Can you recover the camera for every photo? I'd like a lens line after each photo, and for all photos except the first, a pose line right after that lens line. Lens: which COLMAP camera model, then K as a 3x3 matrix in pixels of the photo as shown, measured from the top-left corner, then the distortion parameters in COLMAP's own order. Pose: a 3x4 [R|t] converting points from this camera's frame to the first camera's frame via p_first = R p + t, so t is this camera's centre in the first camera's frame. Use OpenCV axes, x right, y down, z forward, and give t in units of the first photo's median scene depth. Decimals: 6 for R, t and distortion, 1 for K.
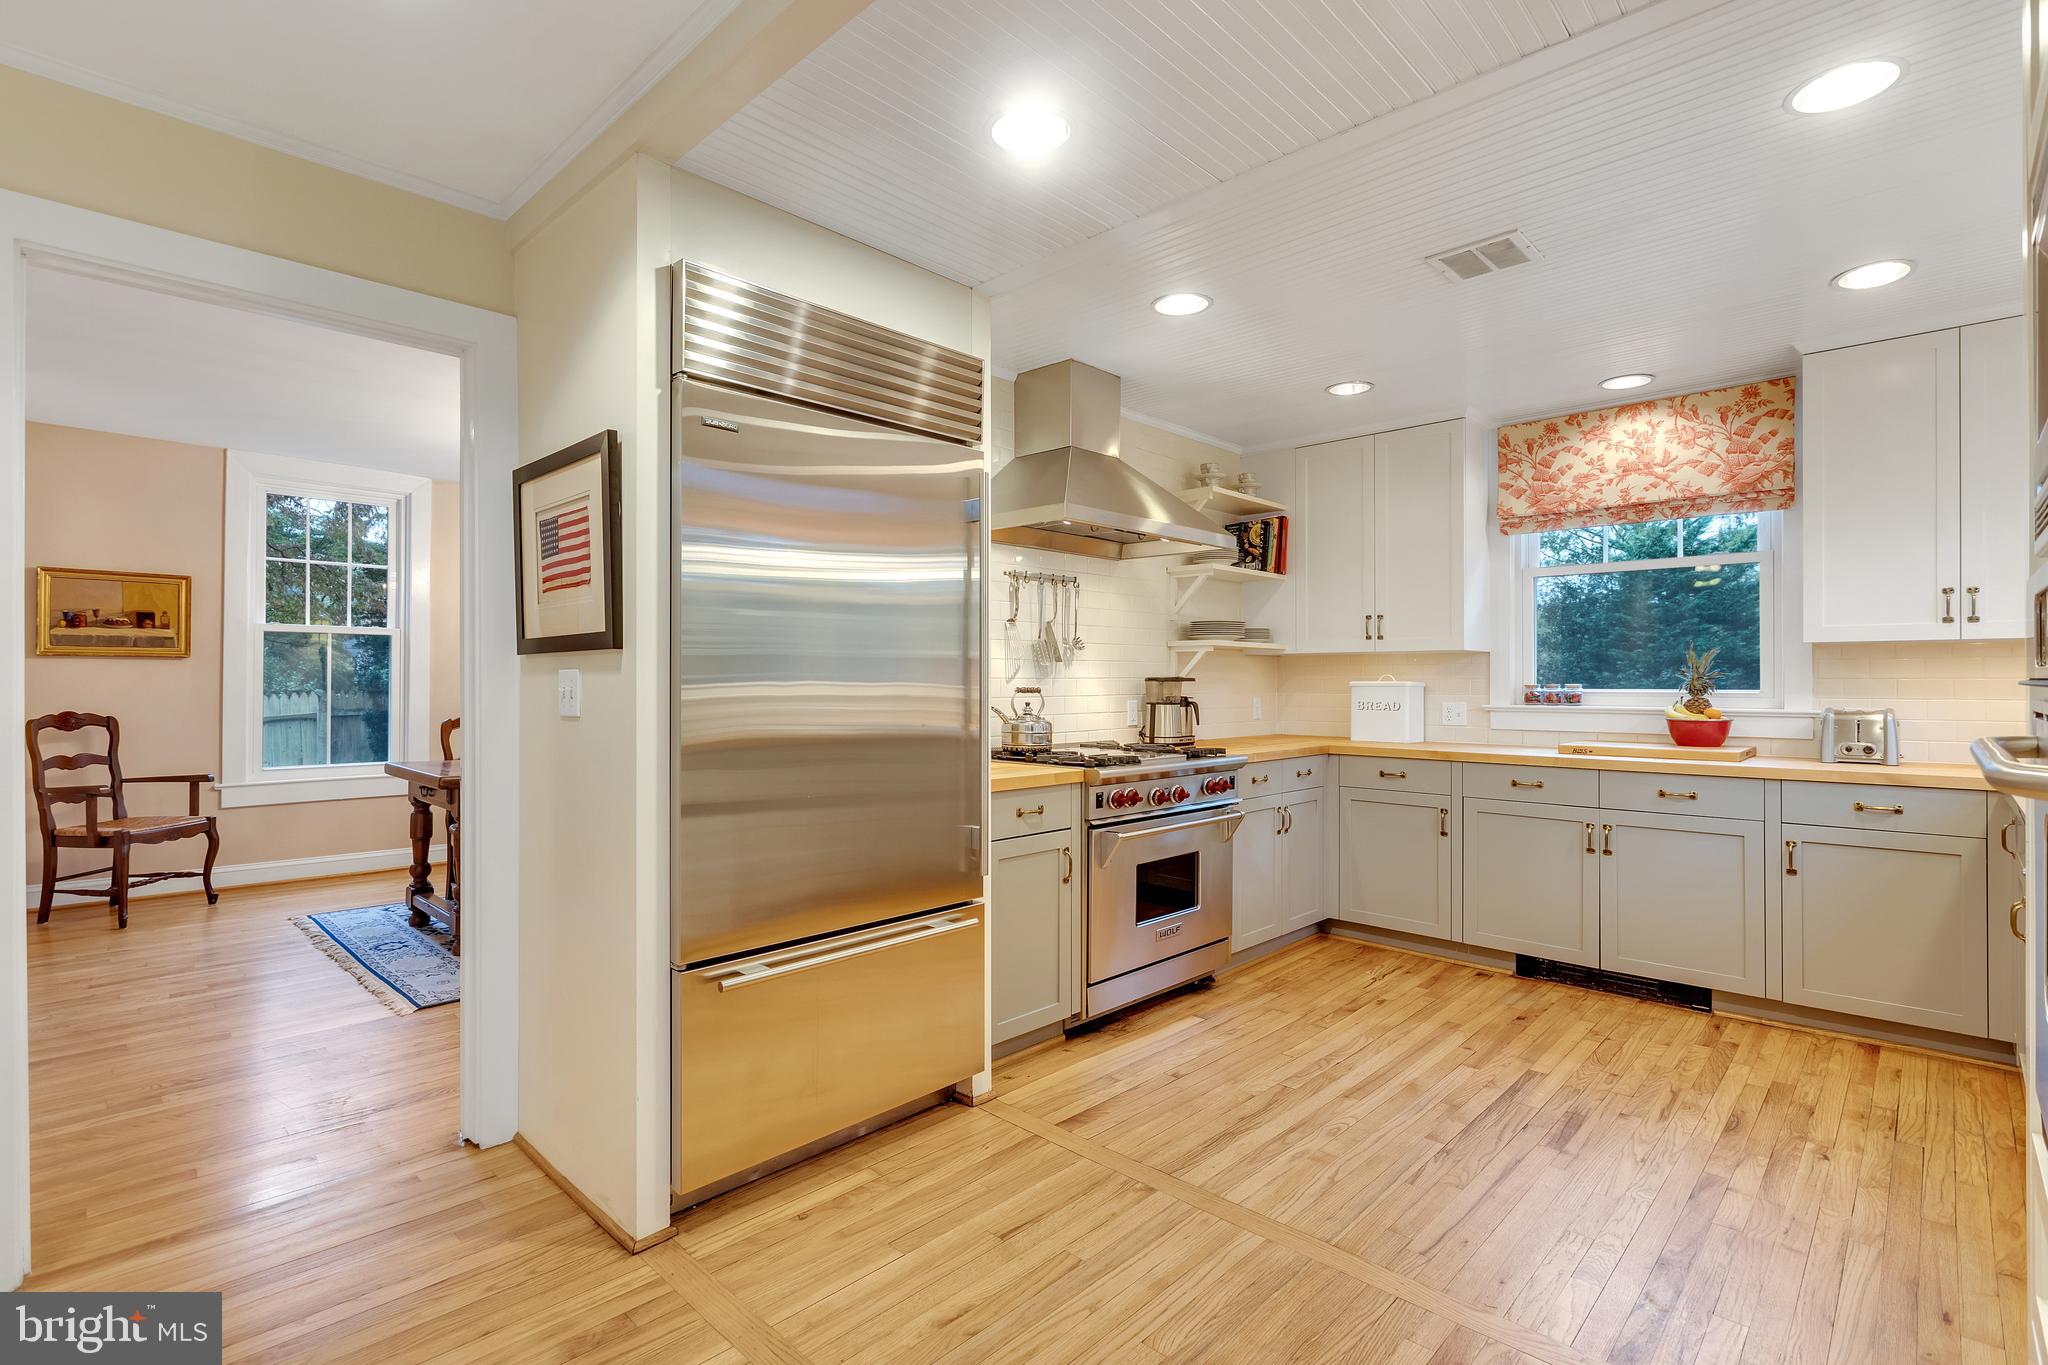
lens RADIAL K [[945.6, 0, 1042.9], [0, 945.6, 677.3], [0, 0, 1]] dist [-0.003439, -0.001766]
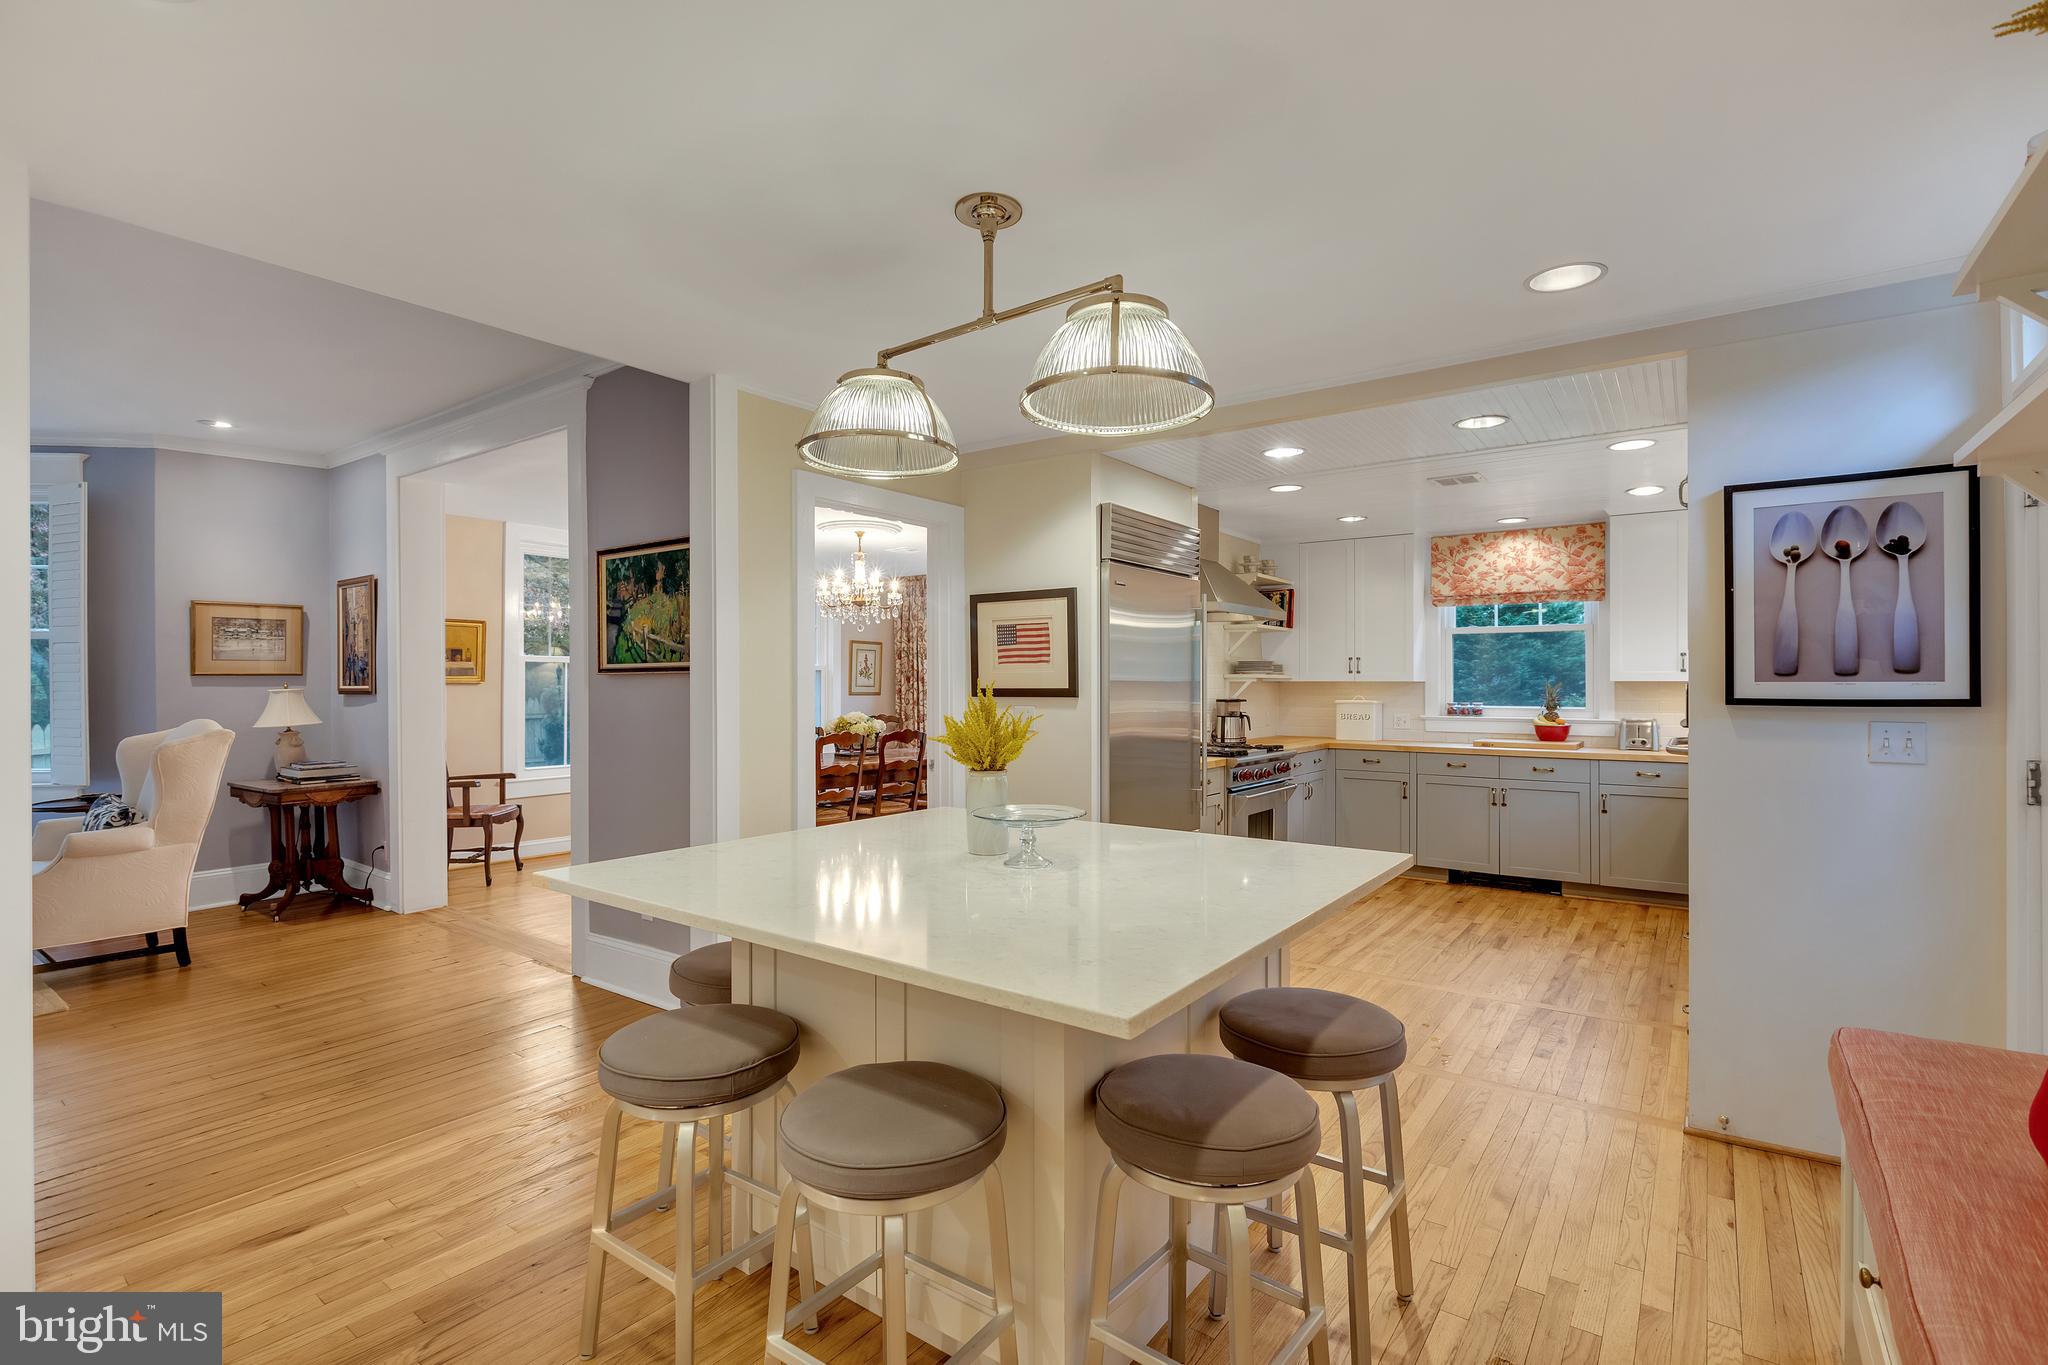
lens RADIAL K [[945.6, 0, 1037.6], [0, 945.6, 677.7], [0, 0, 1]] dist [-0.003439, -0.001766]
pose [[0.989820, 0.000736, 0.142320, -0.461076], [-0.000760, 1.000000, 0.000113, -0.040185], [-0.142319, -0.000220, 0.989821, -0.543874]]
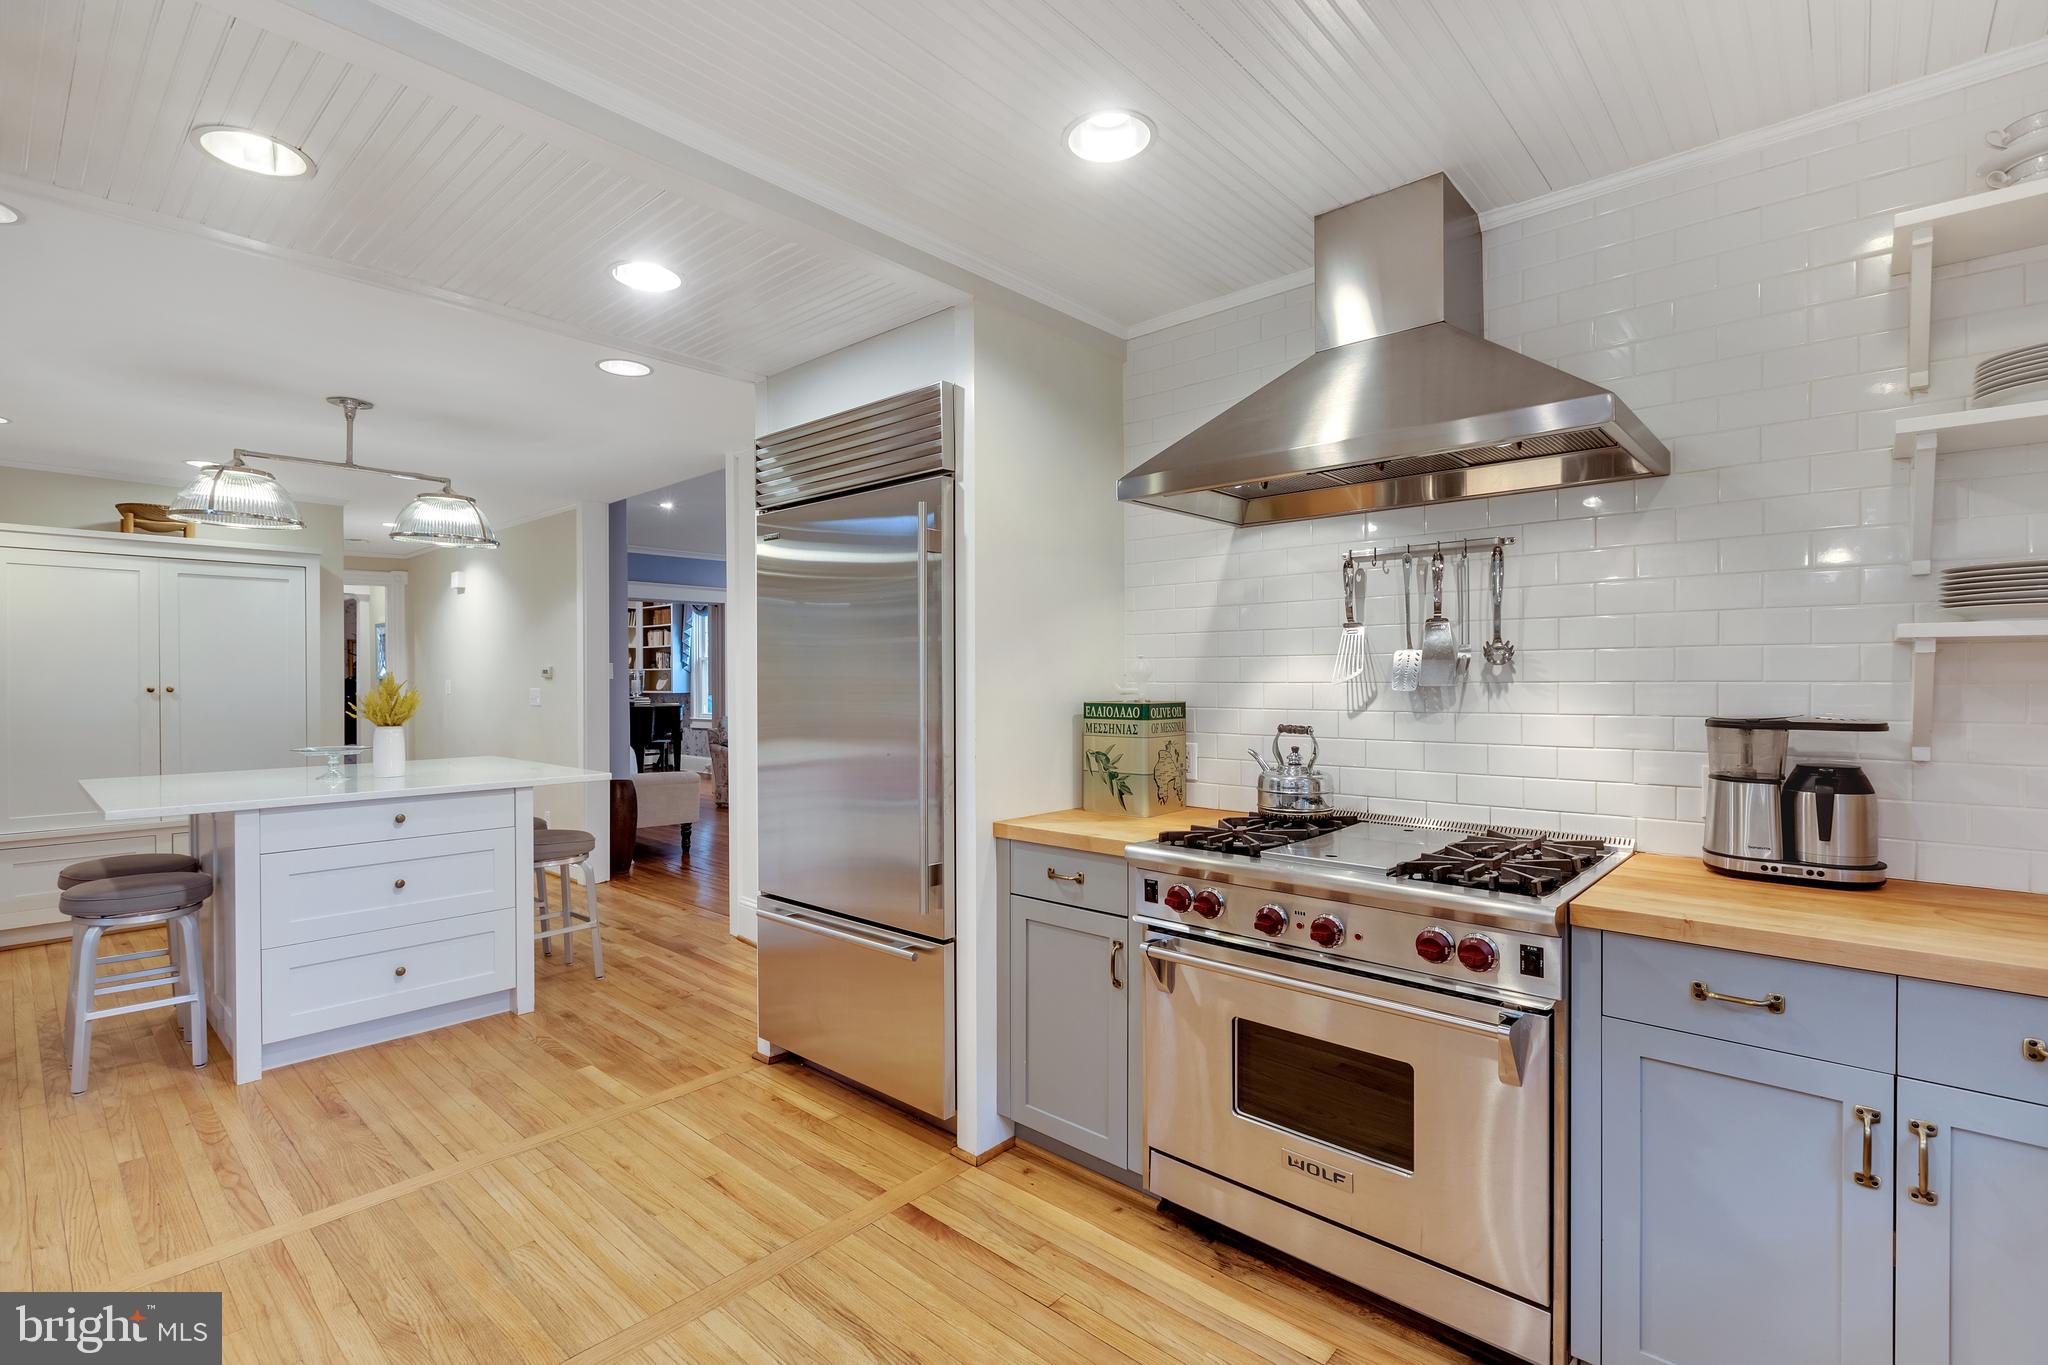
lens RADIAL K [[945.6, 0, 1011.4], [0, 945.6, 686.5], [0, 0, 1]] dist [-0.003439, -0.001766]
pose [[0.022921, 0.008564, -0.999701, 0.658522], [0.004363, 0.999953, 0.008667, -0.023745], [0.999728, -0.004560, 0.022883, 0.770547]]
